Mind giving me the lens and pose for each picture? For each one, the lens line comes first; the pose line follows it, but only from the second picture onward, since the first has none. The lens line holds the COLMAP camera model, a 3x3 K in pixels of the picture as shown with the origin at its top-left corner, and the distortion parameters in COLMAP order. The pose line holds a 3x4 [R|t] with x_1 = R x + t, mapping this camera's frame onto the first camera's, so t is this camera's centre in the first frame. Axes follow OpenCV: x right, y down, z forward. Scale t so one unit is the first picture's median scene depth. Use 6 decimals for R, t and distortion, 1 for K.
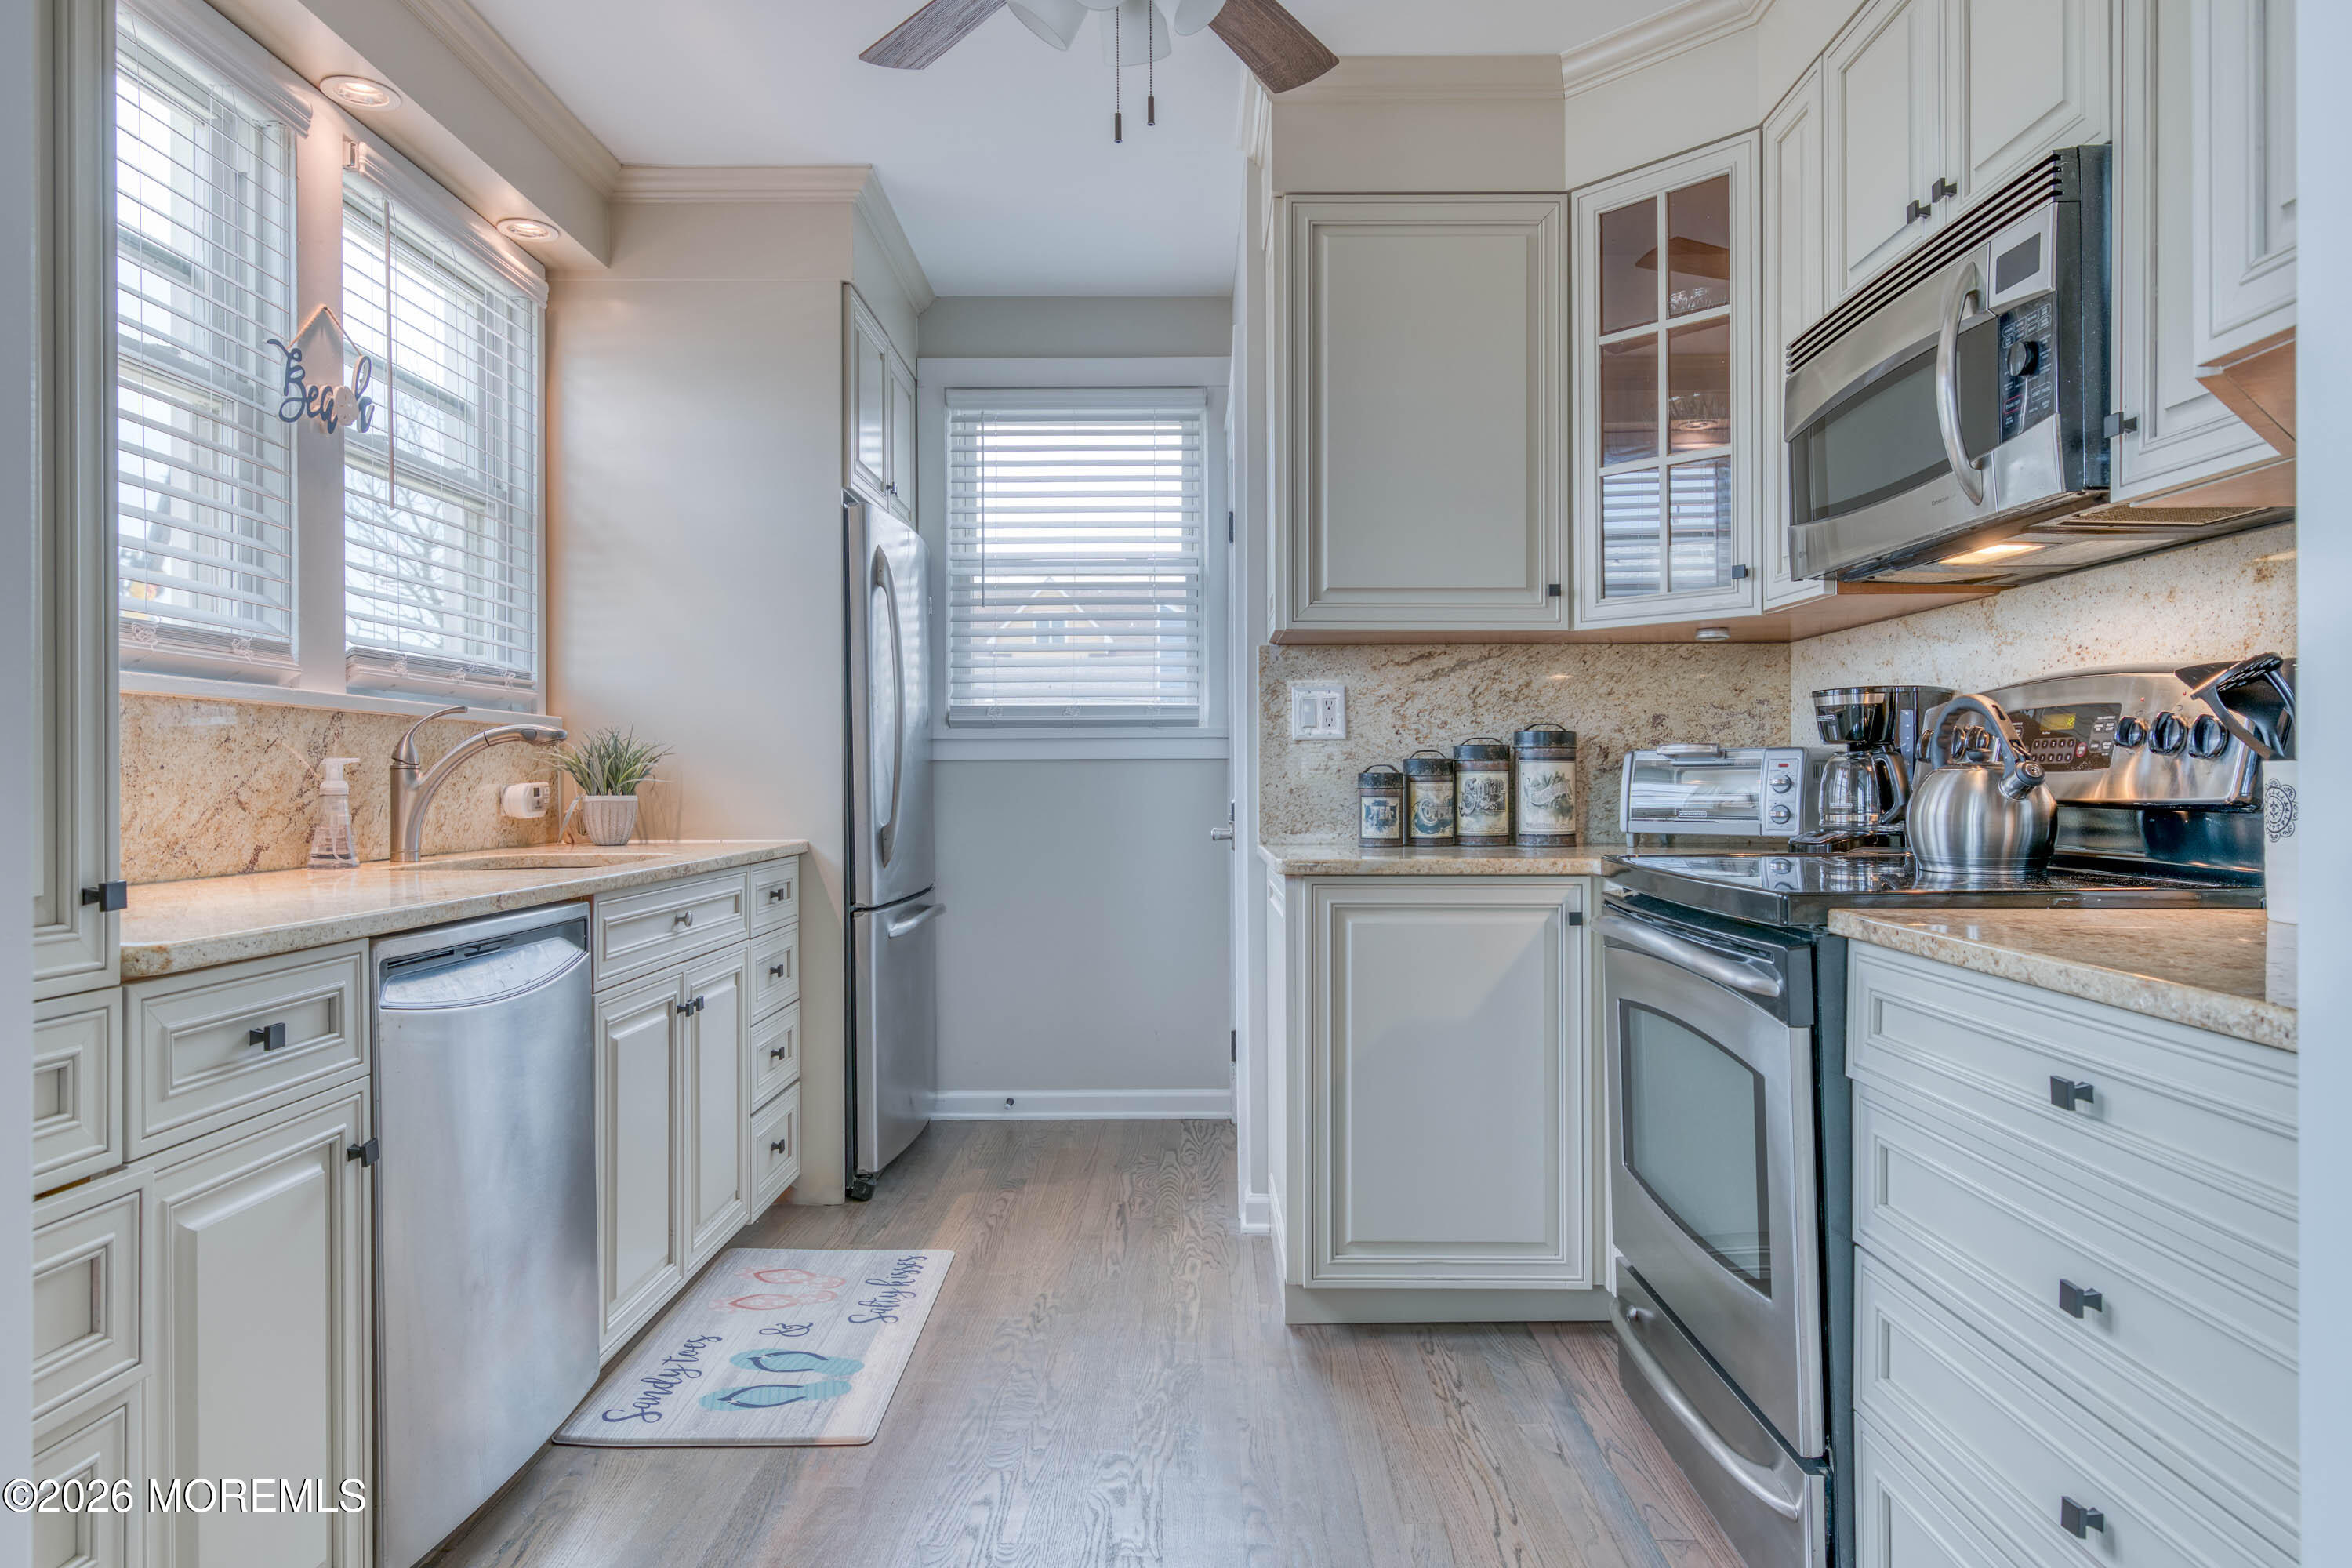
lens RADIAL K [[1347.9, 0, 1178.9], [0, 1347.9, 781.0], [0, 0, 1]] dist [0.008666, -0.002572]
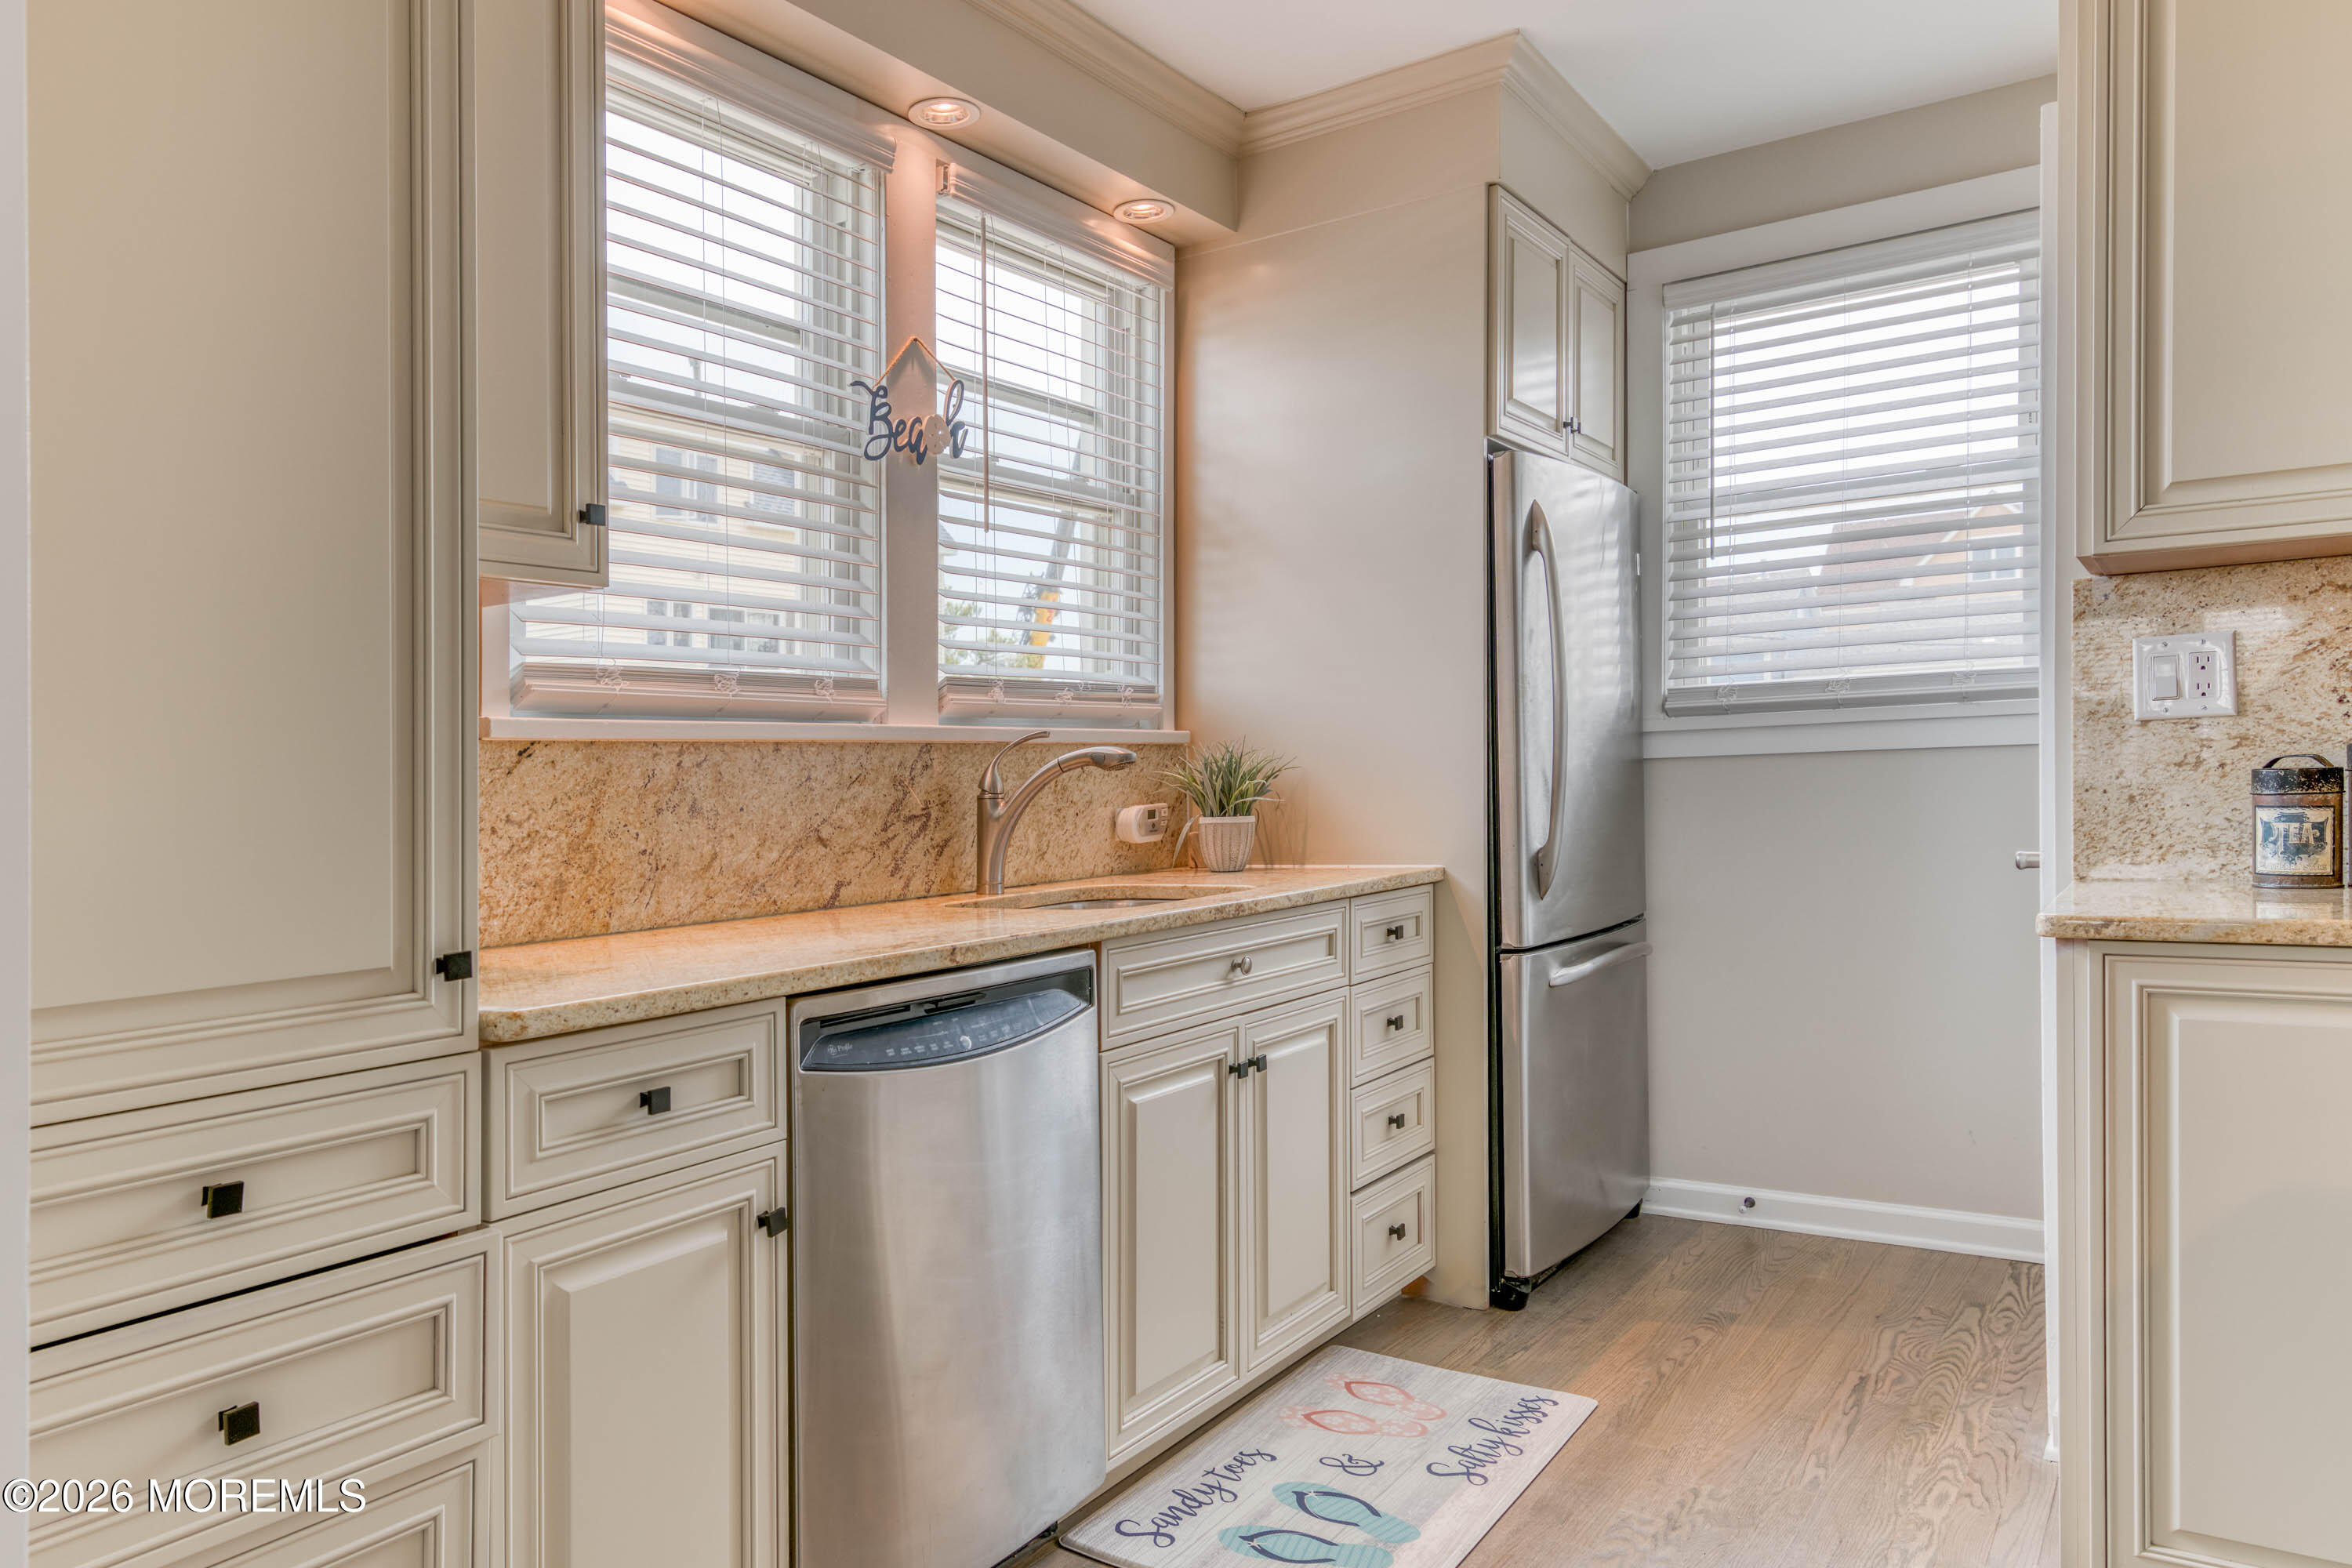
lens RADIAL K [[1529.2, 0, 1175.3], [0, 1529.2, 788.6], [0, 0, 1]] dist [0.026546, -0.009040]
pose [[0.829073, -0.018086, -0.558847, 0.131008], [0.027305, 0.999594, 0.008158, -0.018092], [0.558473, -0.022023, 0.829230, 0.133600]]
